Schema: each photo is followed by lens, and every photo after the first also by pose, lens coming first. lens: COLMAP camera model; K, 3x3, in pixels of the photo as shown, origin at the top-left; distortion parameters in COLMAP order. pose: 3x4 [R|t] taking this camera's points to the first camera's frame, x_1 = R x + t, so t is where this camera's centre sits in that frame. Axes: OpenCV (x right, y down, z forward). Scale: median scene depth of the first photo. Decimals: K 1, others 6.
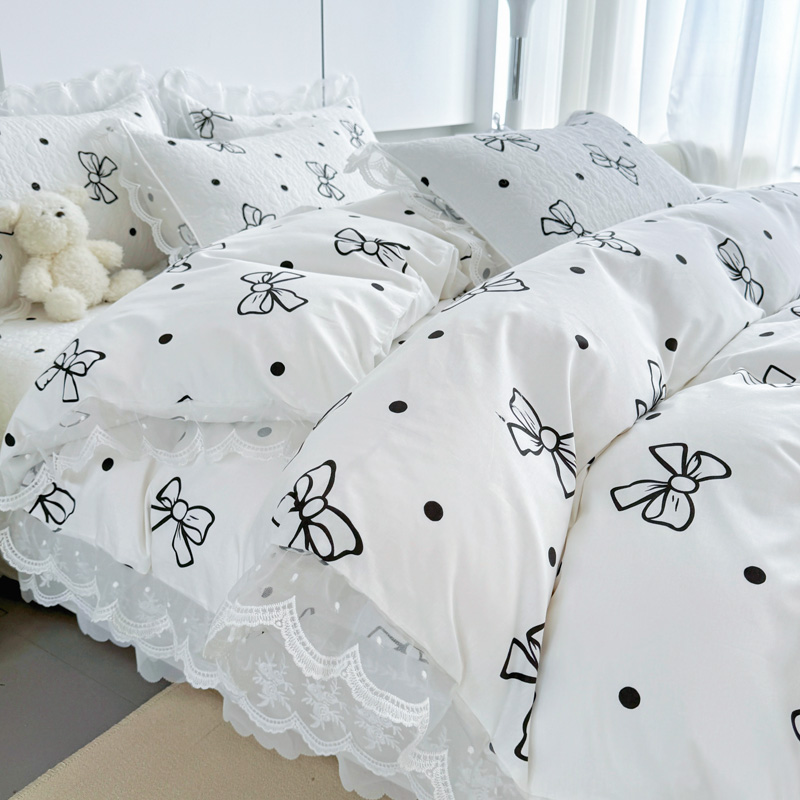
lens RADIAL K [[885.2, 0, 400.0], [0, 885.2, 400.0], [0, 0, 1]] dist [0.159975, -0.393692]
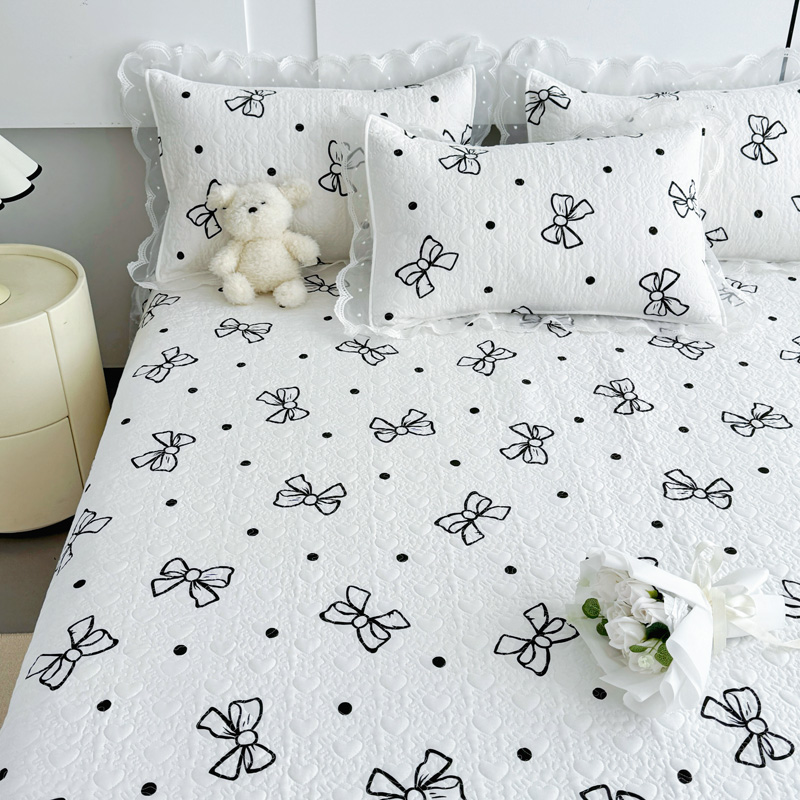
lens RADIAL K [[1062.4, 0, 400.0], [0, 1062.4, 400.0], [0, 0, 1]] dist [0.210289, -0.517896]
pose [[0.605646, 0.419074, -0.676440, 0.638363], [-0.273013, 0.907918, 0.318041, -0.409273], [0.747434, -0.007944, 0.664289, 0.226044]]
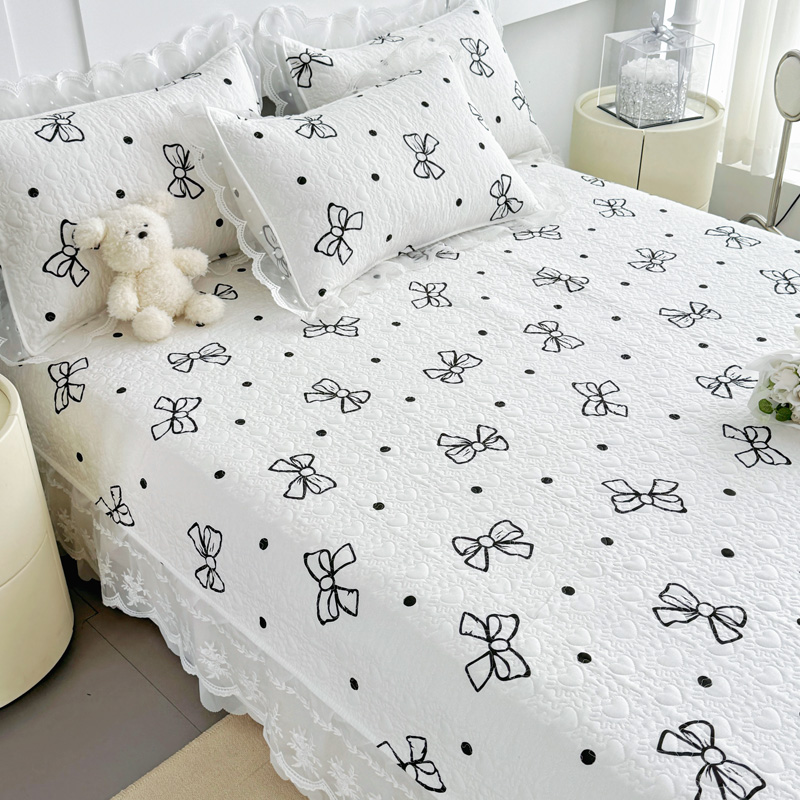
lens RADIAL K [[1062.4, 0, 400.0], [0, 1062.4, 400.0], [0, 0, 1]] dist [0.210289, -0.517896]
pose [[0.982268, 0.077767, -0.170592, 0.109903], [-0.039166, 0.974954, 0.218933, -0.266126], [0.183345, -0.208369, 0.960712, -0.125064]]
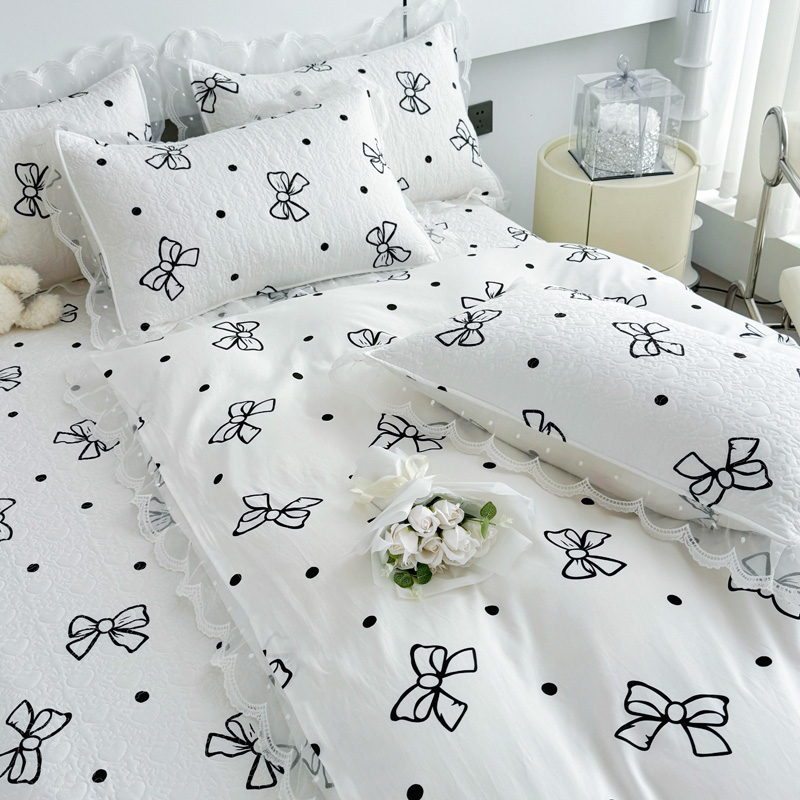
lens RADIAL K [[1064.5, 0, 392.2], [0, 1064.5, 394.8], [0, 0, 1]] dist [0.208431, -0.528479]
pose [[0.905178, 0.203553, -0.373120, 0.489316], [-0.116557, 0.963088, 0.242643, -0.358561], [0.408738, -0.176145, 0.895492, 0.065526]]
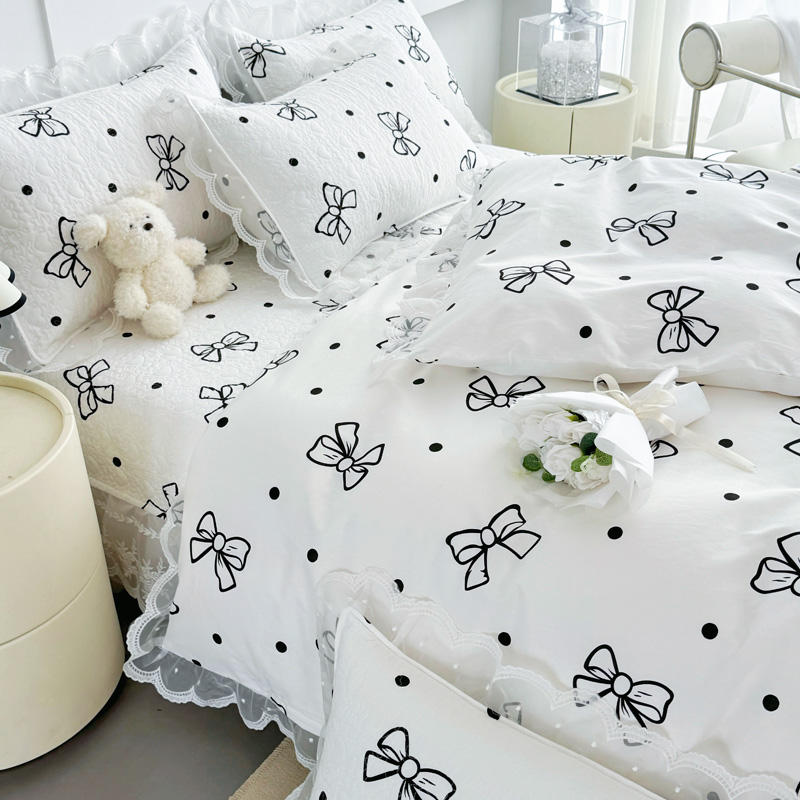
lens RADIAL K [[1068.0, 0, 400.0], [0, 1068.0, 400.0], [0, 0, 1]] dist [0.202218, -0.479500]
pose [[0.999173, -0.040667, -0.000409, -0.102953], [0.040049, 0.982141, 0.183835, -0.199233], [-0.007074, -0.183699, 0.982957, -0.151199]]
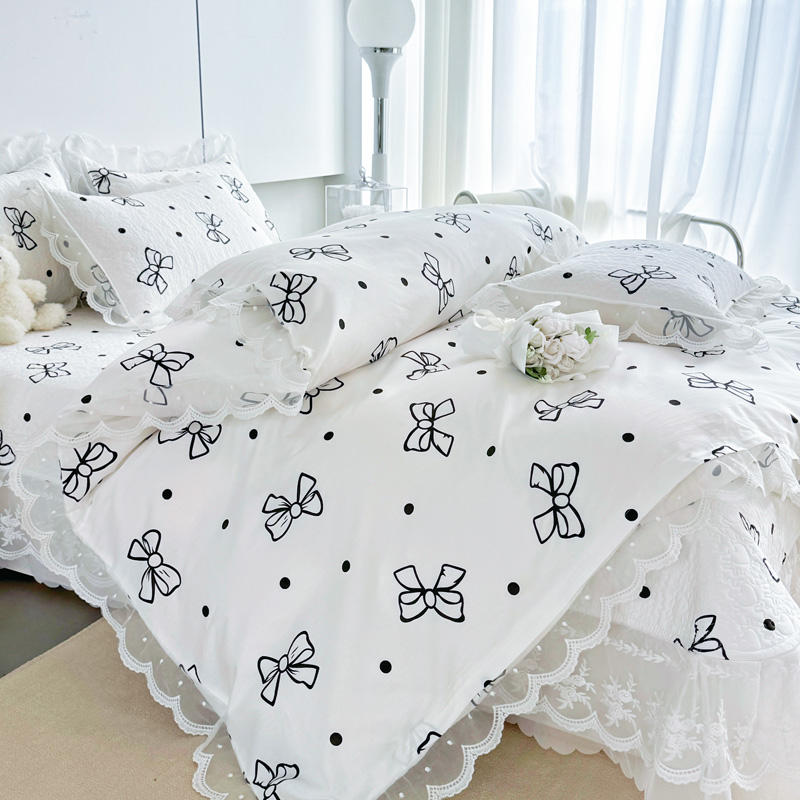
lens RADIAL K [[1062.4, 0, 400.0], [0, 1062.4, 400.0], [0, 0, 1]] dist [0.210289, -0.517896]
pose [[0.993514, -0.036365, 0.107736, 0.000987], [0.044979, 0.995888, -0.078636, 0.112545], [-0.104434, 0.082972, 0.991065, -0.448847]]
